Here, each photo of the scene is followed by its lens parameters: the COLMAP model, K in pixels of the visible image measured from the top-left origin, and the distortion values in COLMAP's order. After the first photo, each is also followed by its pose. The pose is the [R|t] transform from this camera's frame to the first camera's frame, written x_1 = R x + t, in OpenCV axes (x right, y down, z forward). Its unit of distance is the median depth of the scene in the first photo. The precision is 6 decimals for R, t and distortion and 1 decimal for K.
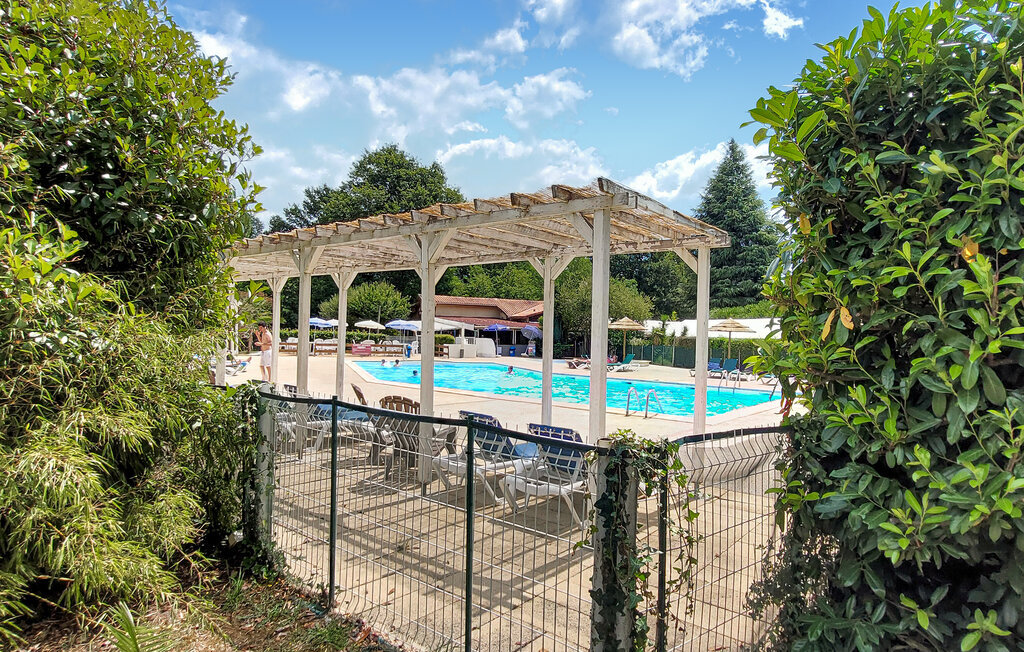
lens RADIAL K [[626.7, 0, 514.9], [0, 626.7, 326.1], [0, 0, 1]] dist [-0.040223, -0.001026]
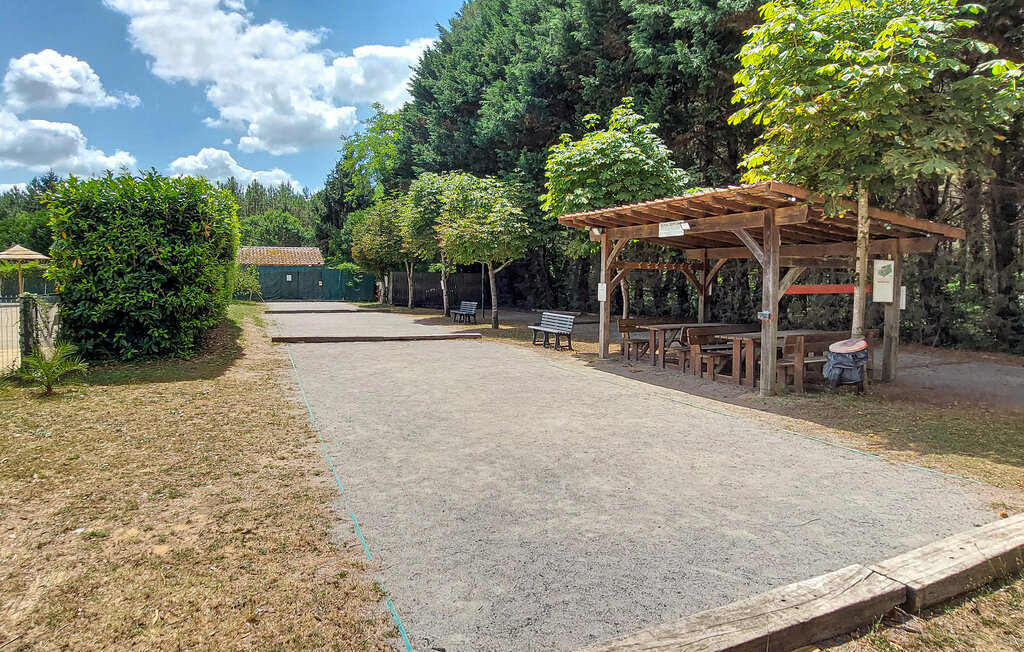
lens RADIAL K [[626.7, 0, 515.1], [0, 626.7, 322.8], [0, 0, 1]] dist [-0.040223, -0.001026]
pose [[0.362244, -0.083691, 0.928318, -2.293610], [-0.005702, 0.995743, 0.091995, -0.003225], [-0.932066, -0.038618, 0.360225, -3.249023]]
